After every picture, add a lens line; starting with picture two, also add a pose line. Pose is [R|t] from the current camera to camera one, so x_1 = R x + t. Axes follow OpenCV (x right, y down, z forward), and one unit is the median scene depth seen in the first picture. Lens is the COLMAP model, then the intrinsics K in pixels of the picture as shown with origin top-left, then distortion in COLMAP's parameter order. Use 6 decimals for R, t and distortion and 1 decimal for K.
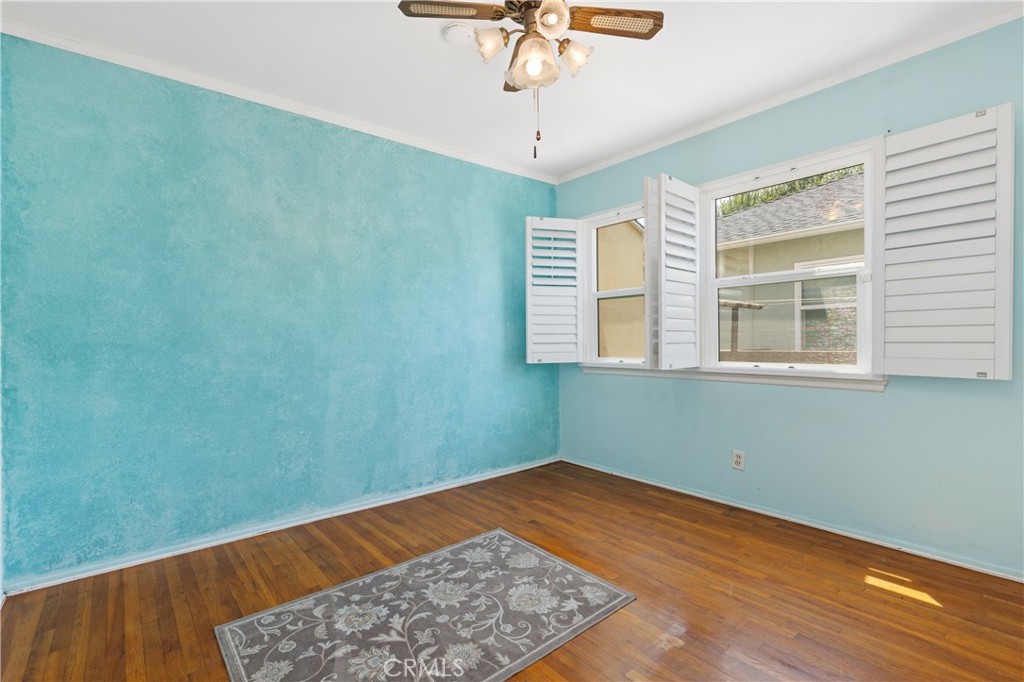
lens RADIAL K [[469.0, 0, 512.8], [0, 469.0, 348.6], [0, 0, 1]] dist [0.008990, -0.002393]
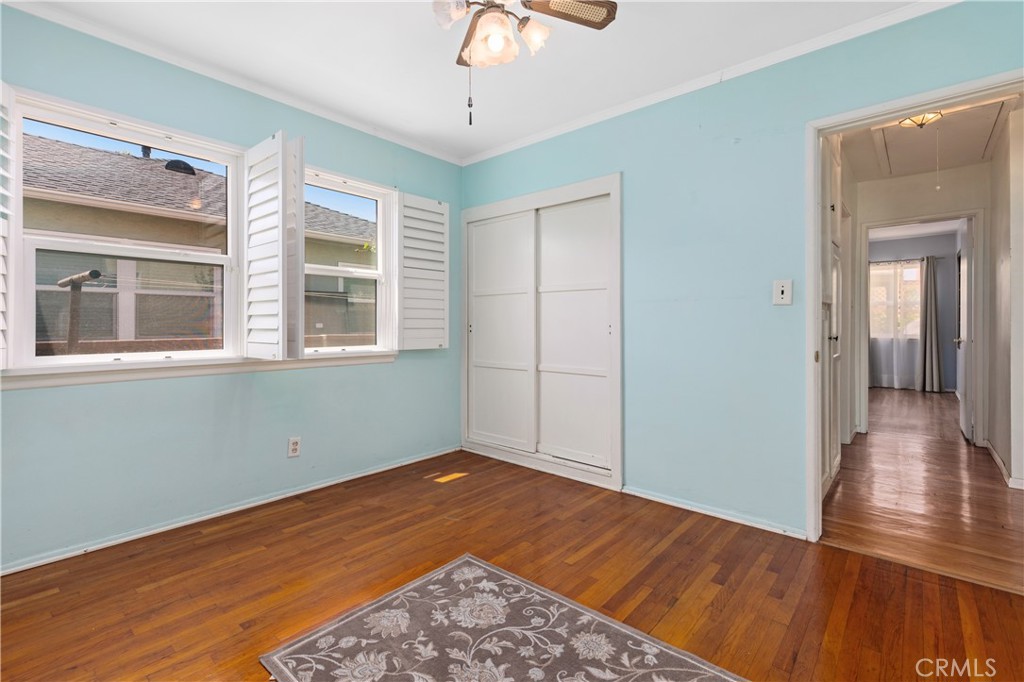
lens RADIAL K [[469.0, 0, 498.9], [0, 469.0, 324.4], [0, 0, 1]] dist [0.008990, -0.002393]
pose [[-0.144045, 0.012553, 0.989492, -0.759100], [0.018450, 0.999780, -0.009997, -0.005661], [-0.989399, 0.016816, -0.144245, 0.950981]]
